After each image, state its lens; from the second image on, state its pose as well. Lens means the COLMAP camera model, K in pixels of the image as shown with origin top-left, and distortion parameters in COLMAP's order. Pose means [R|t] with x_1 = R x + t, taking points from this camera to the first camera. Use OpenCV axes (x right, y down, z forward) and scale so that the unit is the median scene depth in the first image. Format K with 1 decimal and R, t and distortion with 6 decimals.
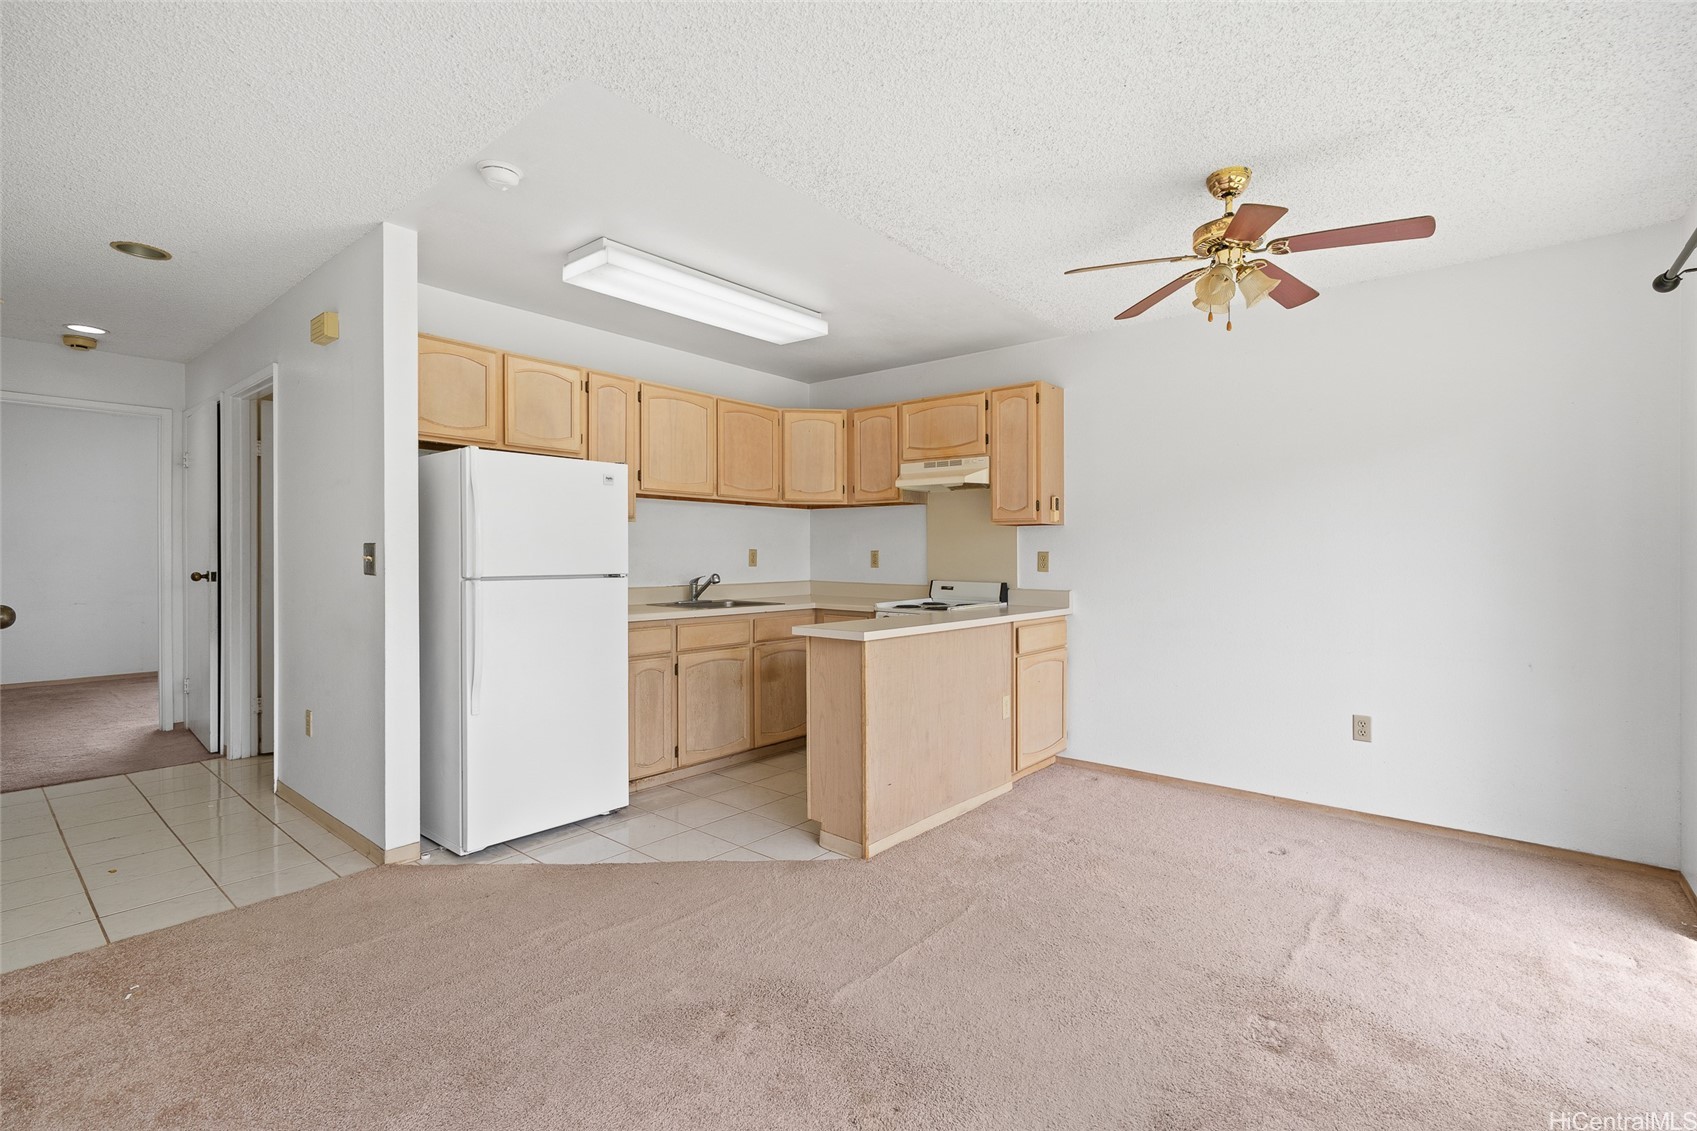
lens RADIAL K [[749.5, 0, 849.1], [0, 749.5, 566.1], [0, 0, 1]] dist [-0.000506, 0.000100]
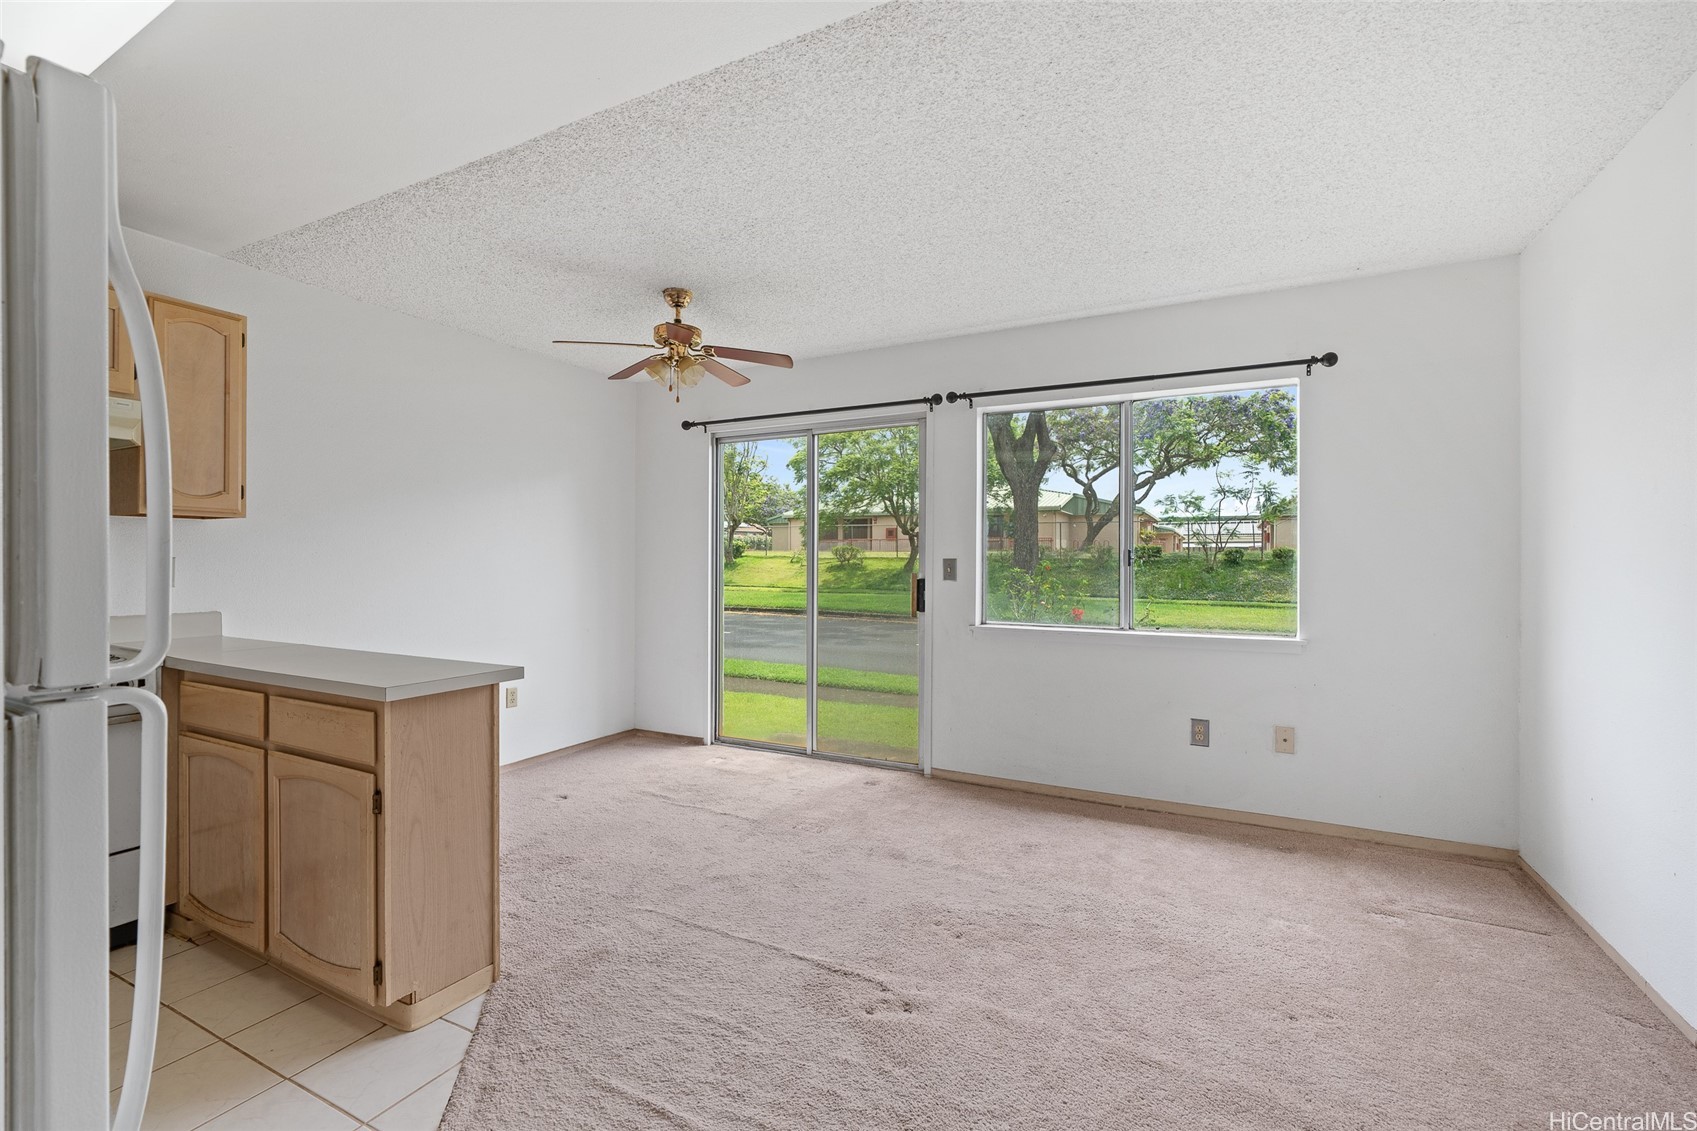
lens RADIAL K [[749.5, 0, 838.0], [0, 749.5, 556.6], [0, 0, 1]] dist [-0.000506, 0.000100]
pose [[-0.208270, -0.001760, 0.978070, -0.606067], [0.011146, 0.999929, 0.004173, -0.017861], [-0.978008, 0.011771, -0.208236, 0.650652]]
